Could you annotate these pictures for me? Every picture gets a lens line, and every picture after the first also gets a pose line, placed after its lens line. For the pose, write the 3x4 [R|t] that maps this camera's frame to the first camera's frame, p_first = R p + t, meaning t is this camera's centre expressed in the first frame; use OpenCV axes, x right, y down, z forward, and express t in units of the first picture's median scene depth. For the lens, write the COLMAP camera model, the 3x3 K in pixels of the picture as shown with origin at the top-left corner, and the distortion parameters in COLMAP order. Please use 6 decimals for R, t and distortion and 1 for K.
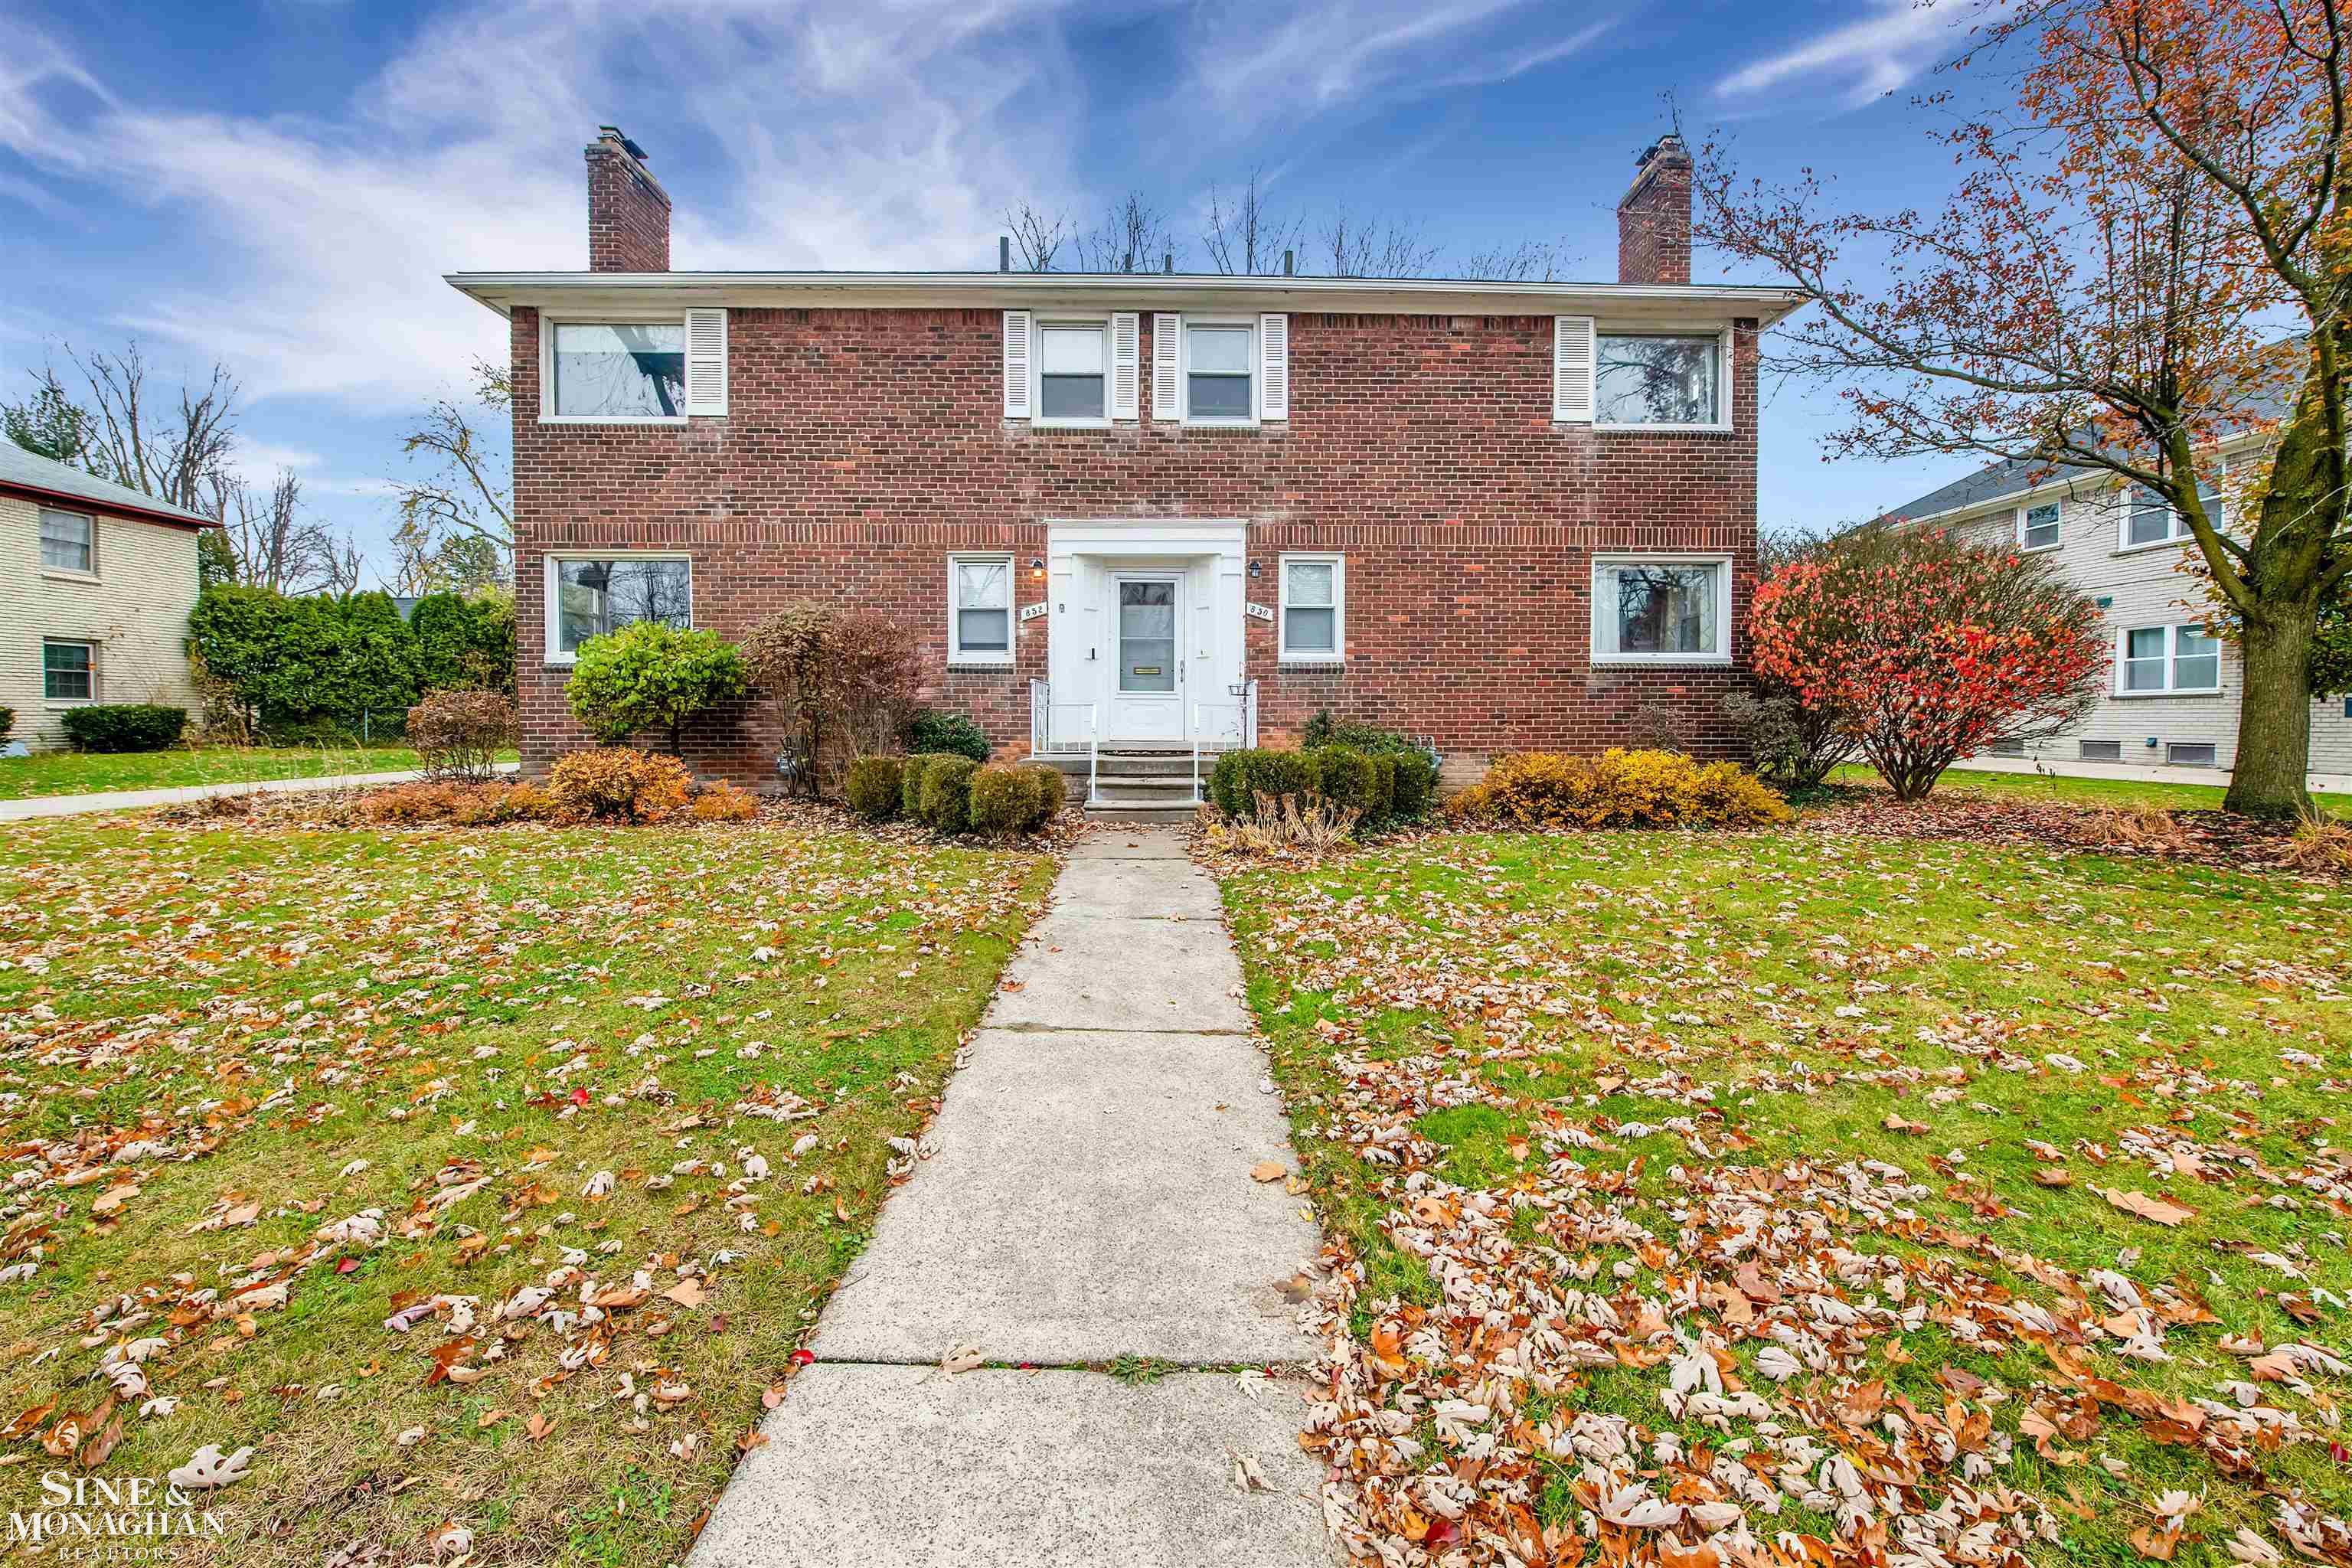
lens RADIAL K [[921.2, 0, 1172.1], [0, 921.2, 760.0], [0, 0, 1]] dist [-0.006565, -0.001121]
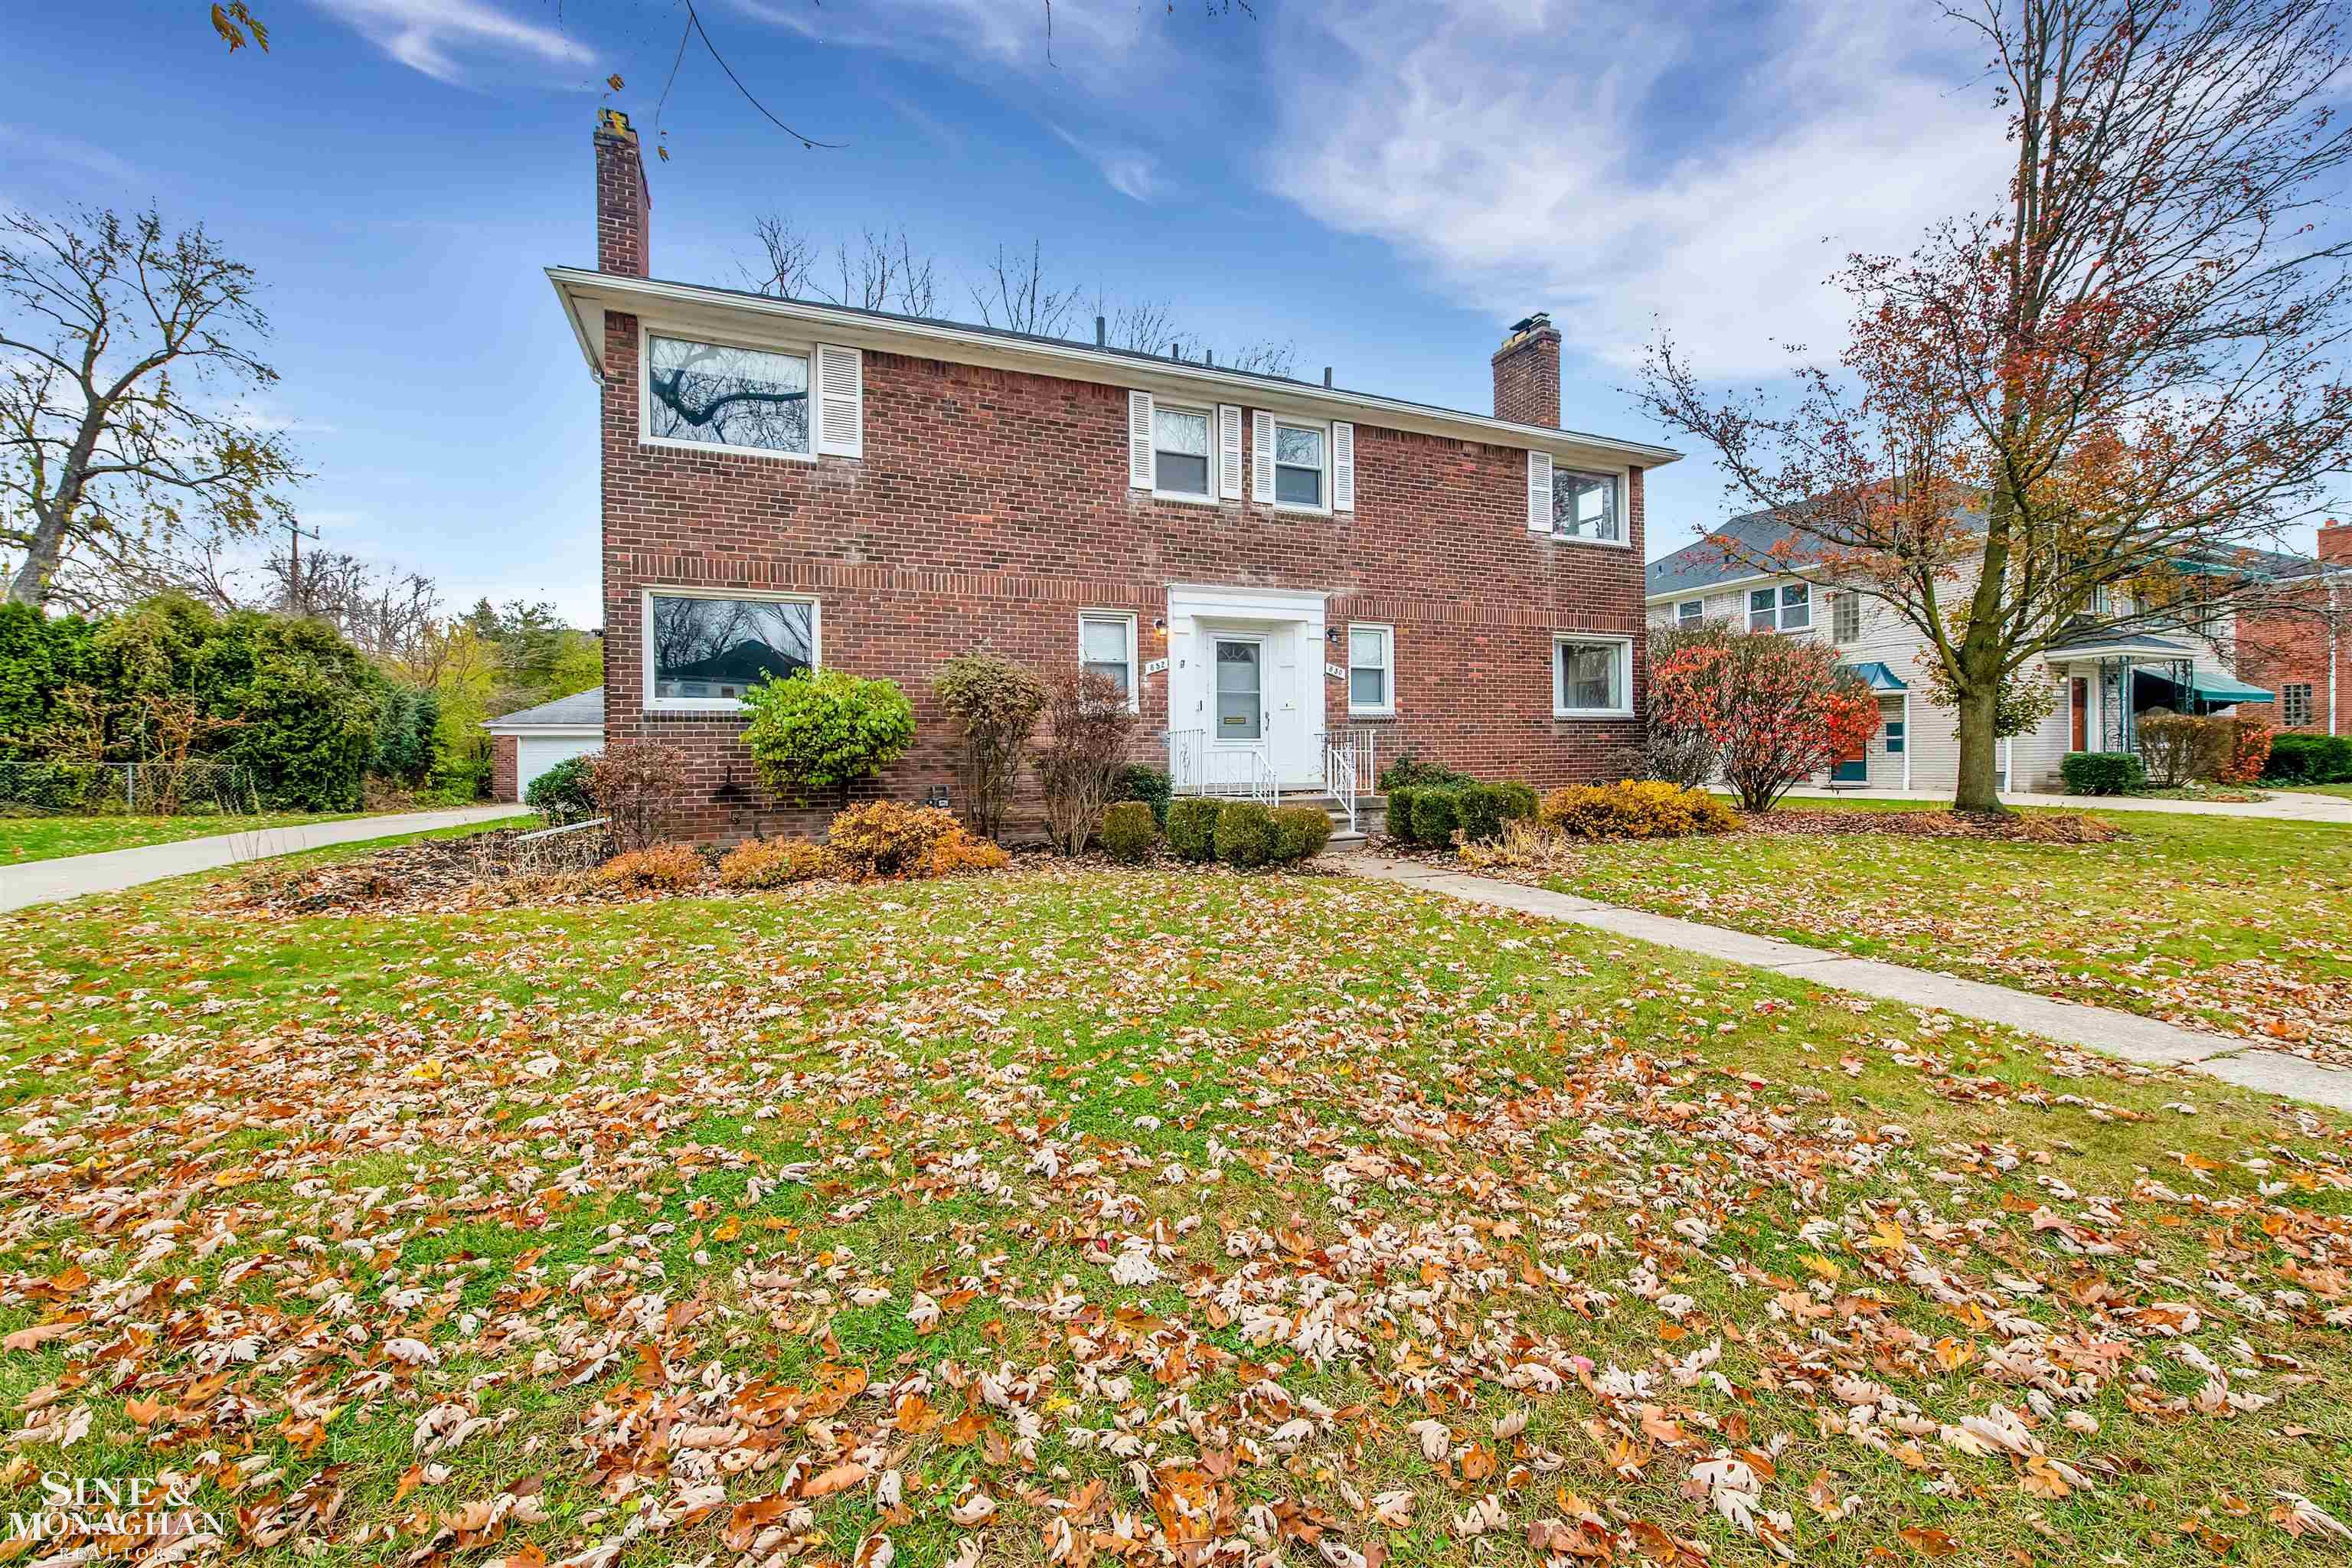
lens RADIAL K [[921.2, 0, 1180.4], [0, 921.2, 777.1], [0, 0, 1]] dist [-0.006565, -0.001121]
pose [[0.930460, -0.019686, 0.365864, -0.524560], [0.029383, 0.999349, -0.020953, -0.006949], [-0.365213, 0.030246, 0.930433, -0.018512]]
